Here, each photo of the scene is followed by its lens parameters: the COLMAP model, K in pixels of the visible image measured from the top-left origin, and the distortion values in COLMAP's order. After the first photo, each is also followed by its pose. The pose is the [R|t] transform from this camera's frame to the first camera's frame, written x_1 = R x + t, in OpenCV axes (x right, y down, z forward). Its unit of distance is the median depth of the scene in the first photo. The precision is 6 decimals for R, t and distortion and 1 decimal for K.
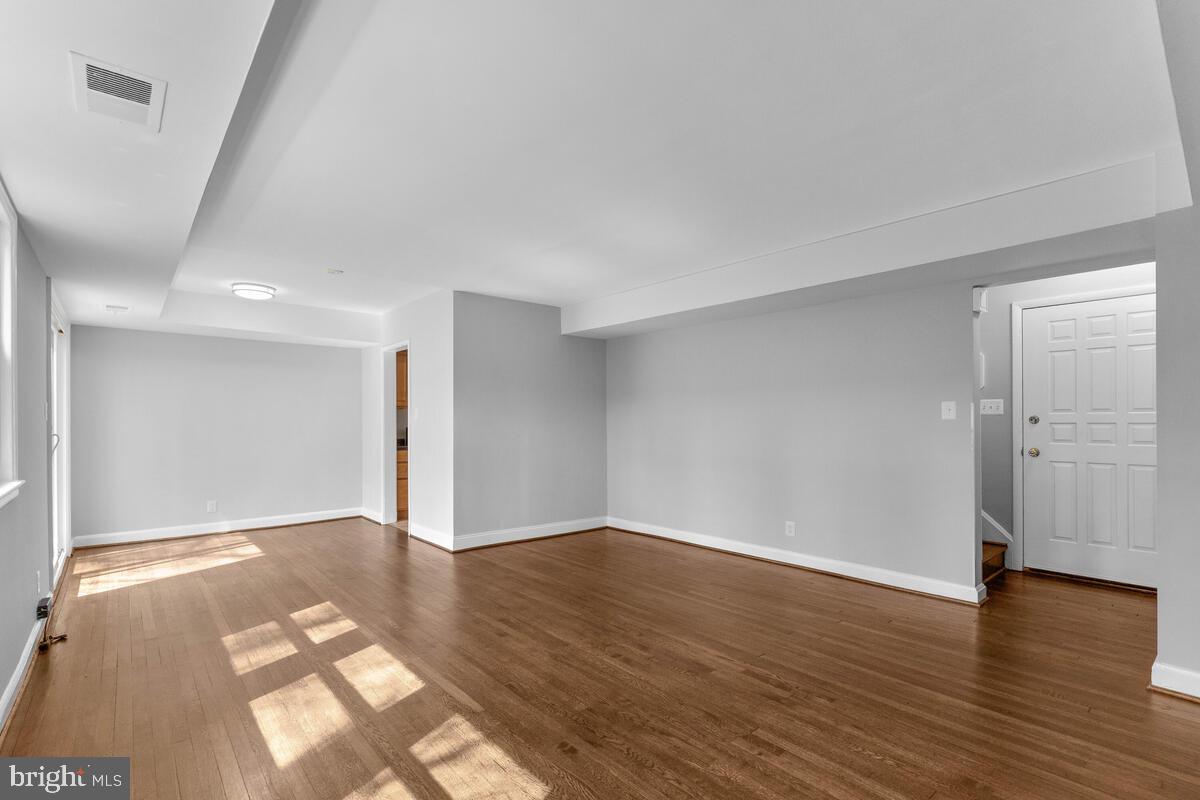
lens RADIAL K [[560.8, 0, 595.5], [0, 560.8, 420.0], [0, 0, 1]] dist [-0.001809, -0.000175]
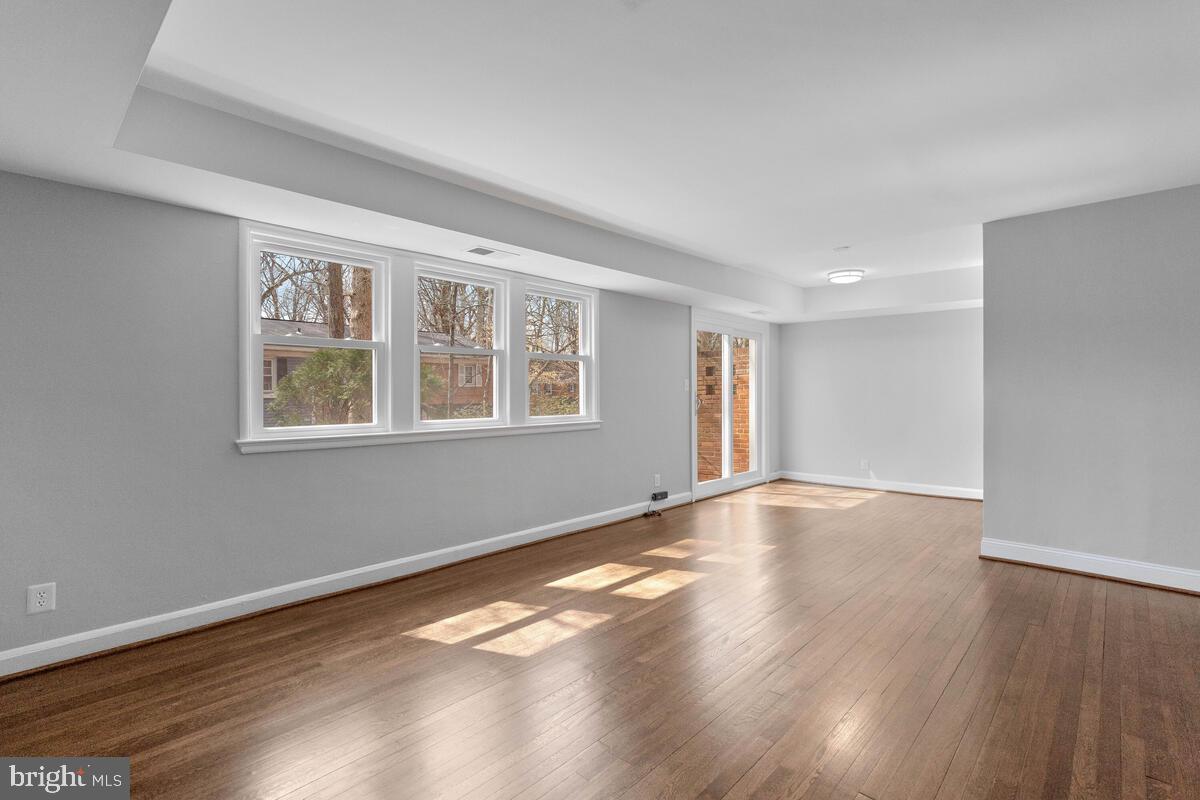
lens RADIAL K [[560.5, 0, 592.7], [0, 560.5, 391.8], [0, 0, 1]] dist [-0.003326, -0.000239]
pose [[0.103276, 0.002224, -0.994650, 0.484737], [0.003289, 0.999991, 0.002578, -0.001671], [0.994647, -0.003538, 0.103268, 0.376268]]
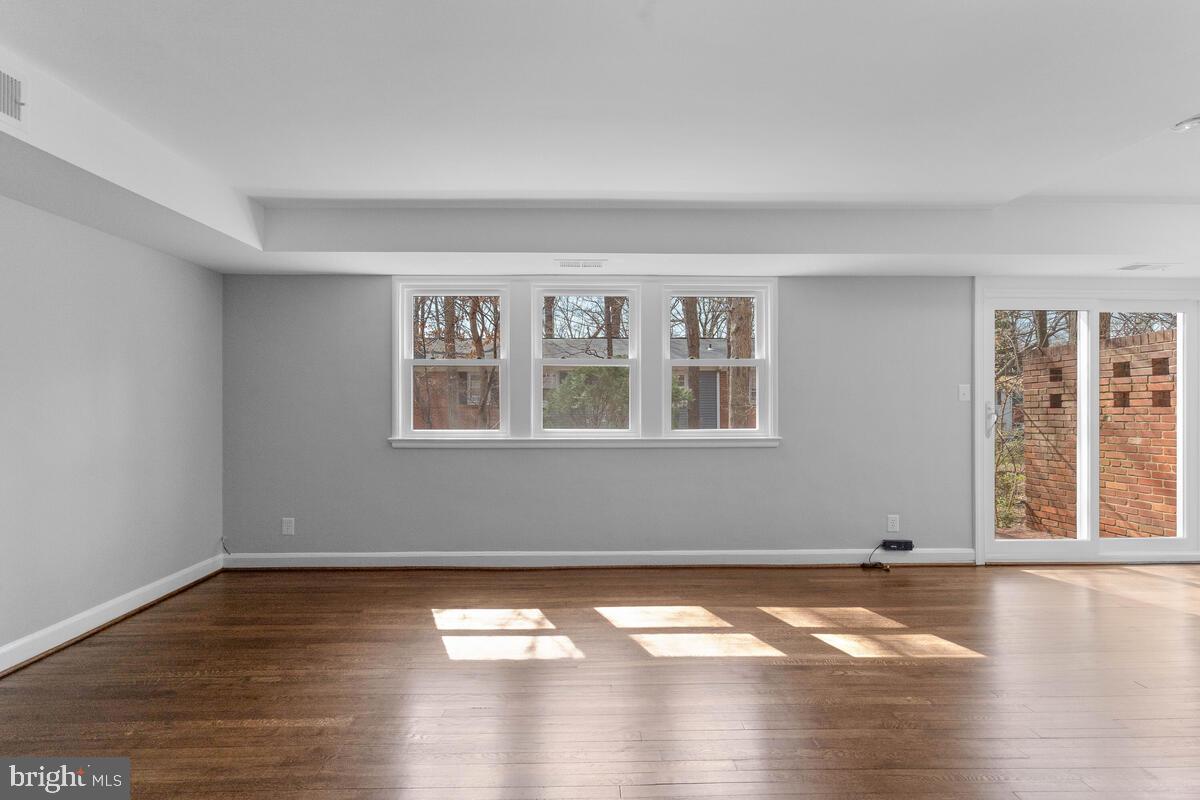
lens RADIAL K [[553.9, 0, 600.0], [0, 553.9, 400.0], [0, 0, 1]] dist [0.000854, 0.001424]
pose [[-0.635135, 0.005306, -0.772383, 0.287330], [0.002564, 0.999985, 0.004761, -0.007961], [0.772397, 0.001043, -0.635139, 0.804438]]
